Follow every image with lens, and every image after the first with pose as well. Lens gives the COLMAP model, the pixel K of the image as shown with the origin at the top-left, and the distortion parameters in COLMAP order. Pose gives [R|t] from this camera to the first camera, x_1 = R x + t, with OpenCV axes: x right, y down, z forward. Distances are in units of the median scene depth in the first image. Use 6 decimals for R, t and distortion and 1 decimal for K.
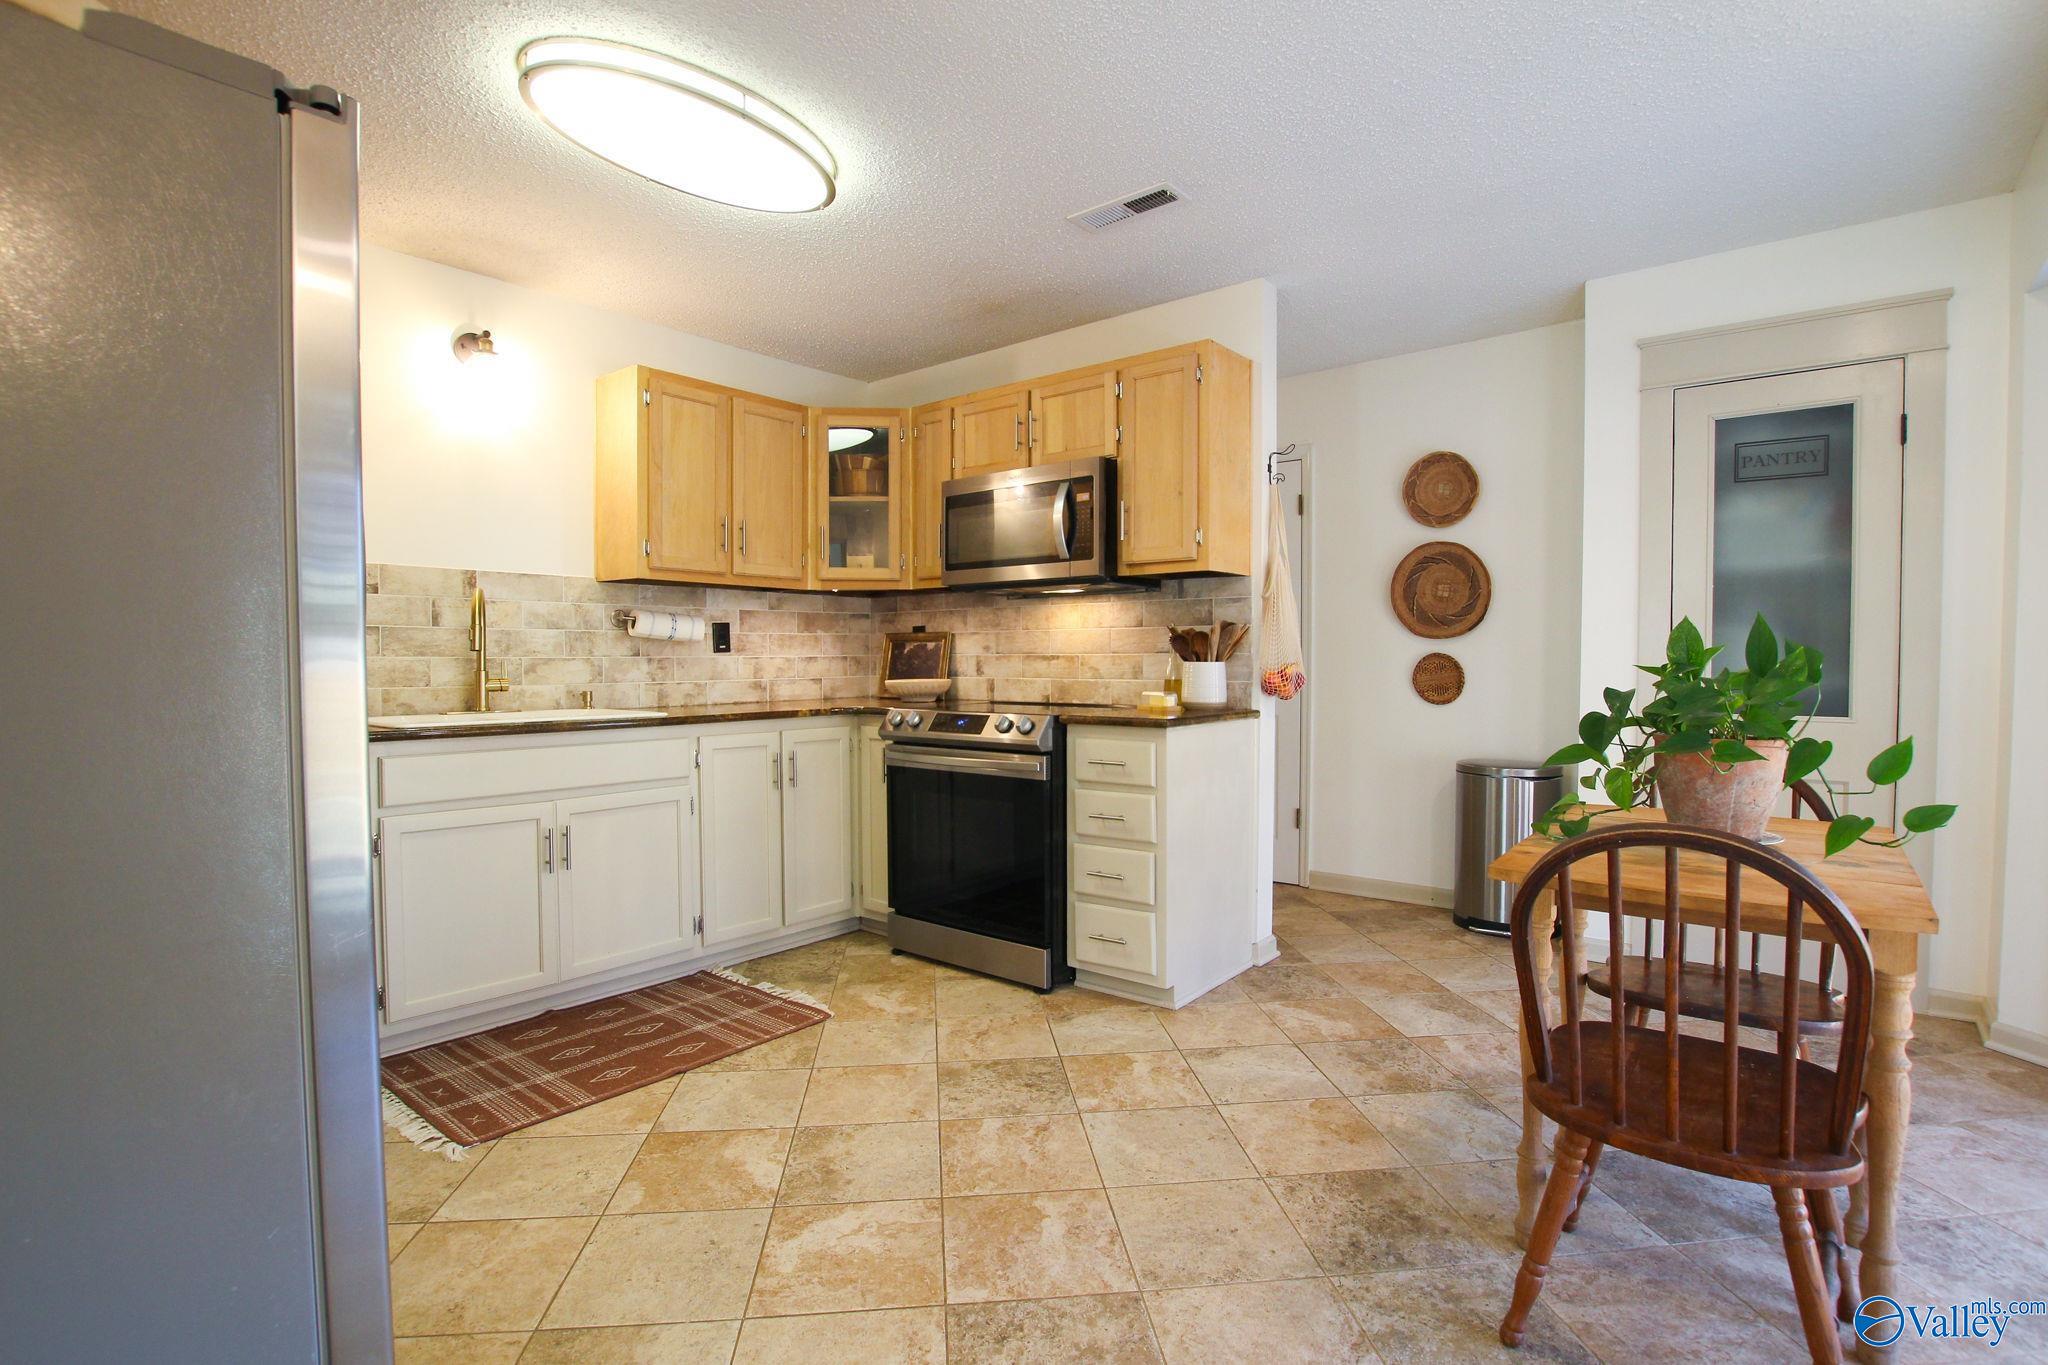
lens RADIAL K [[963.6, 0, 1026.6], [0, 963.6, 687.9], [0, 0, 1]] dist [-0.033727, 0.005094]
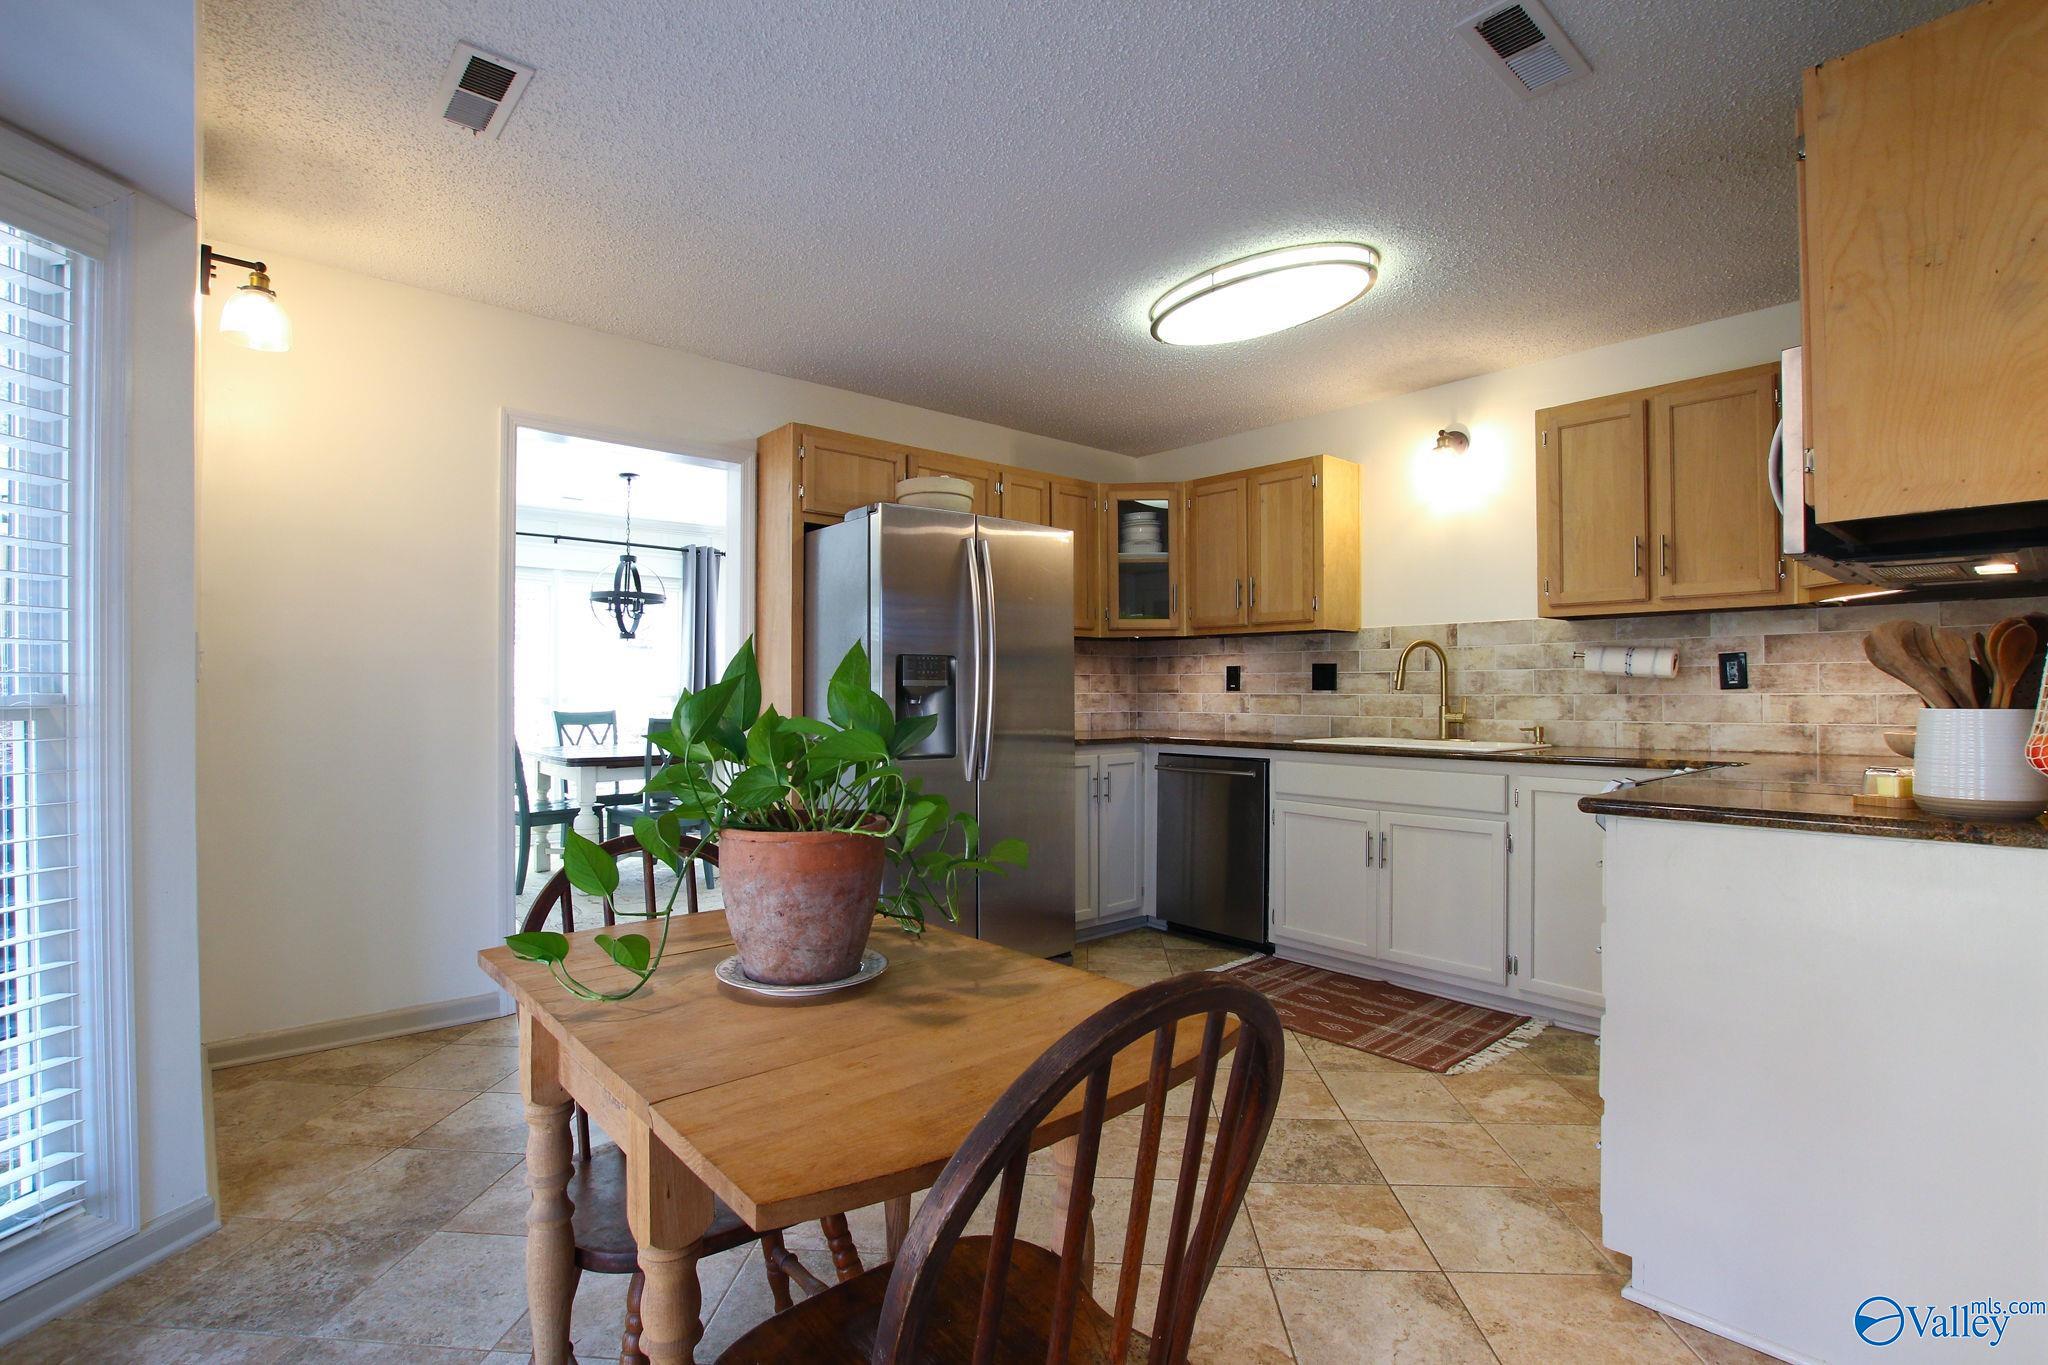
lens RADIAL K [[963.6, 0, 1030.6], [0, 963.6, 684.4], [0, 0, 1]] dist [-0.033727, 0.005094]
pose [[-0.159717, -0.009416, -0.987118, 0.689182], [-0.030559, 0.999522, -0.004589, -0.022345], [0.986690, 0.029432, -0.159929, 0.634328]]
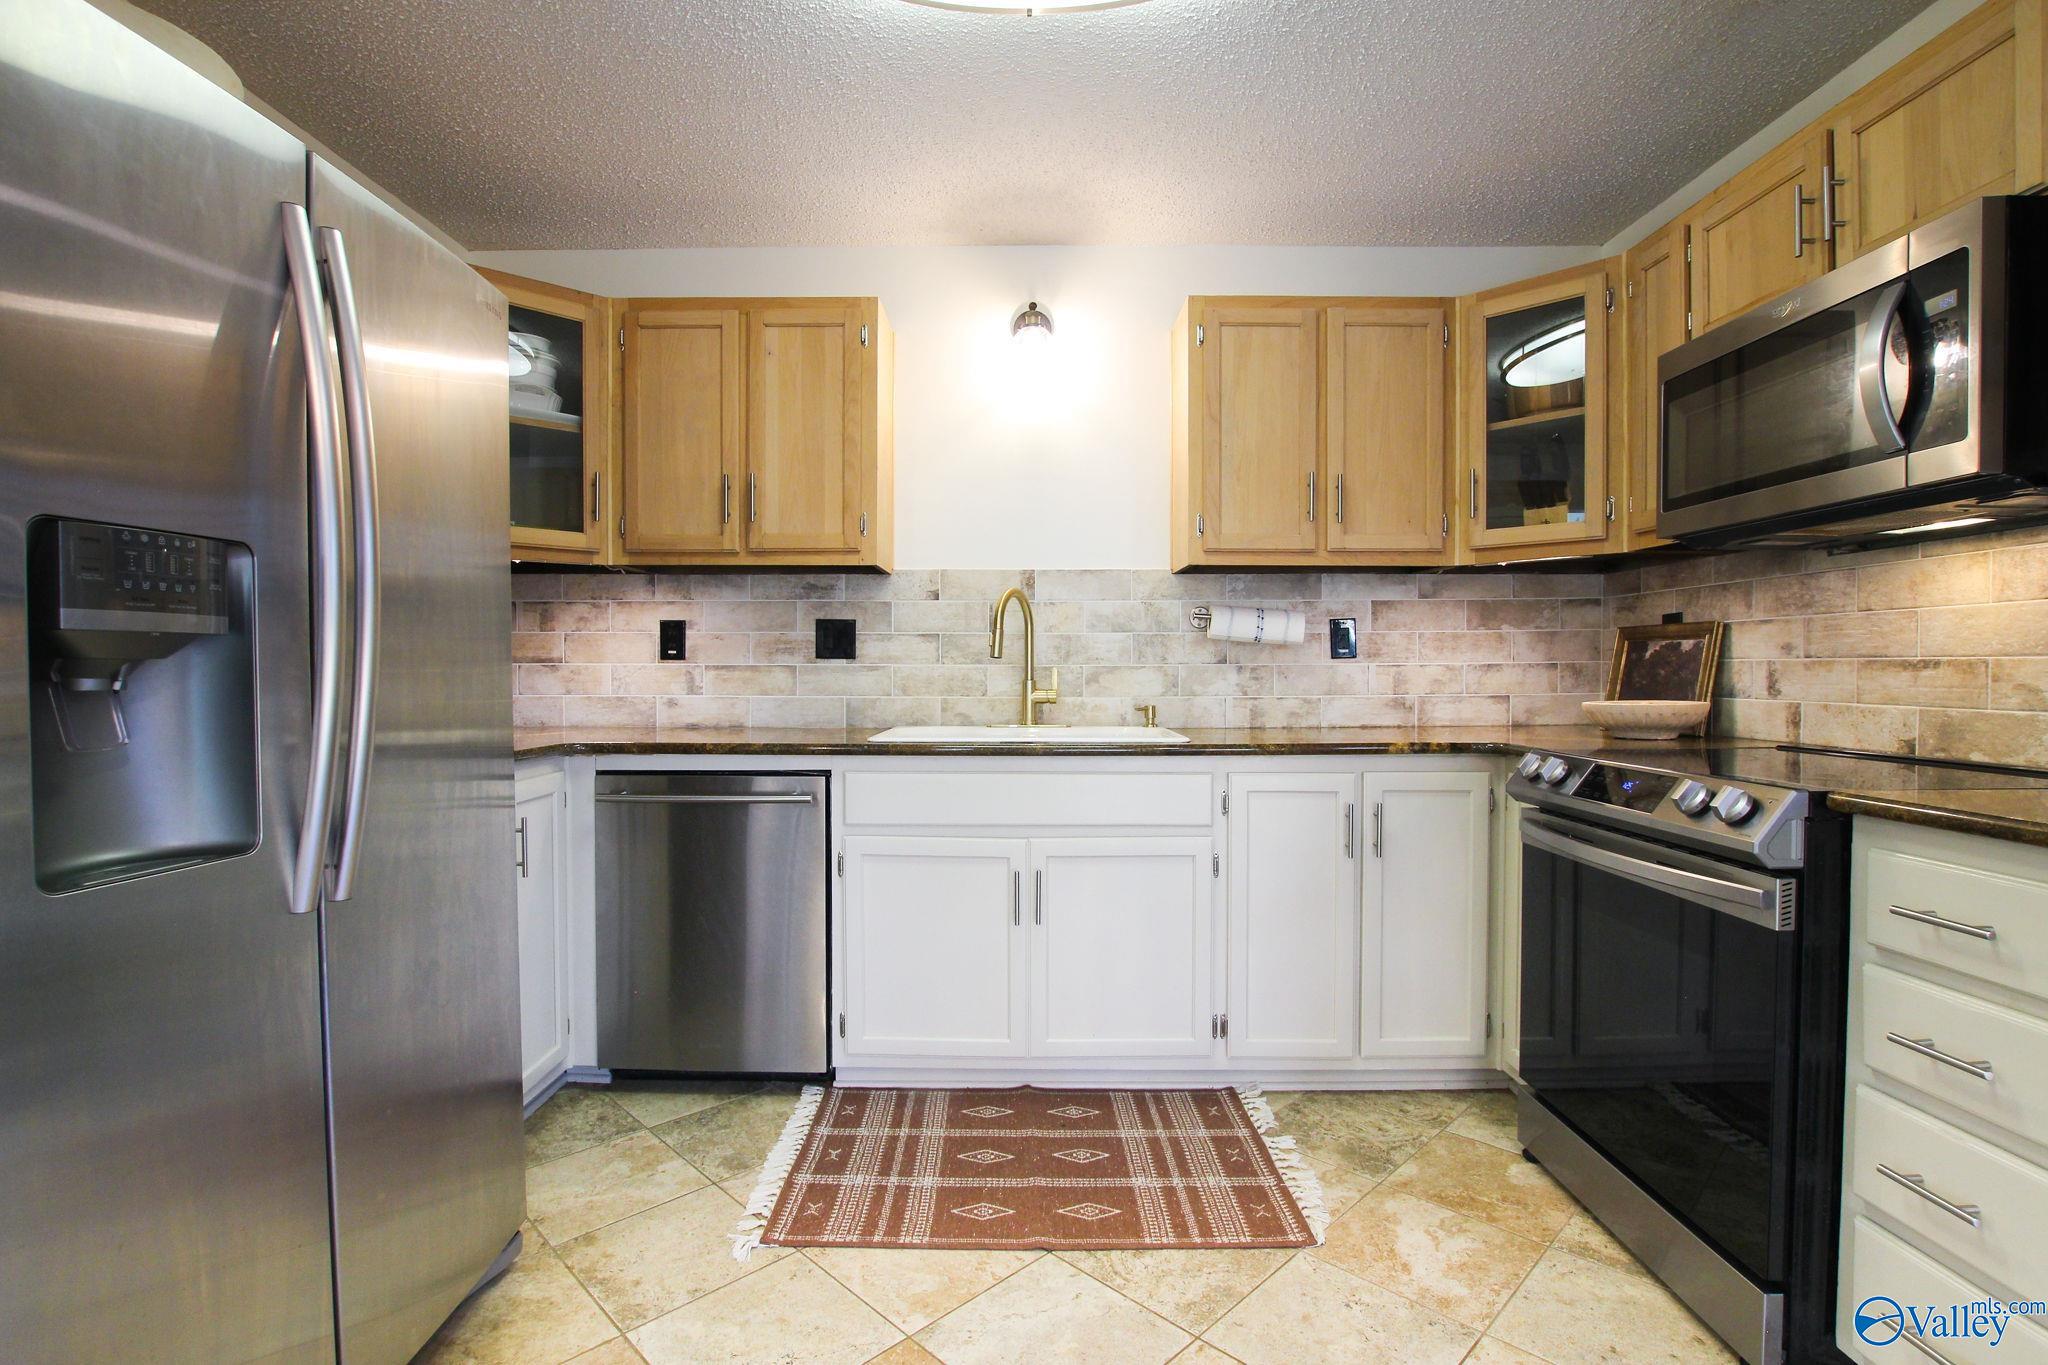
lens RADIAL K [[963.6, 0, 1023.6], [0, 963.6, 686.8], [0, 0, 1]] dist [-0.033727, 0.005094]
pose [[0.628492, 0.014913, -0.777673, 0.128944], [-0.022496, 0.999746, 0.000991, -0.011781], [0.777490, 0.016872, 0.628668, 0.397818]]
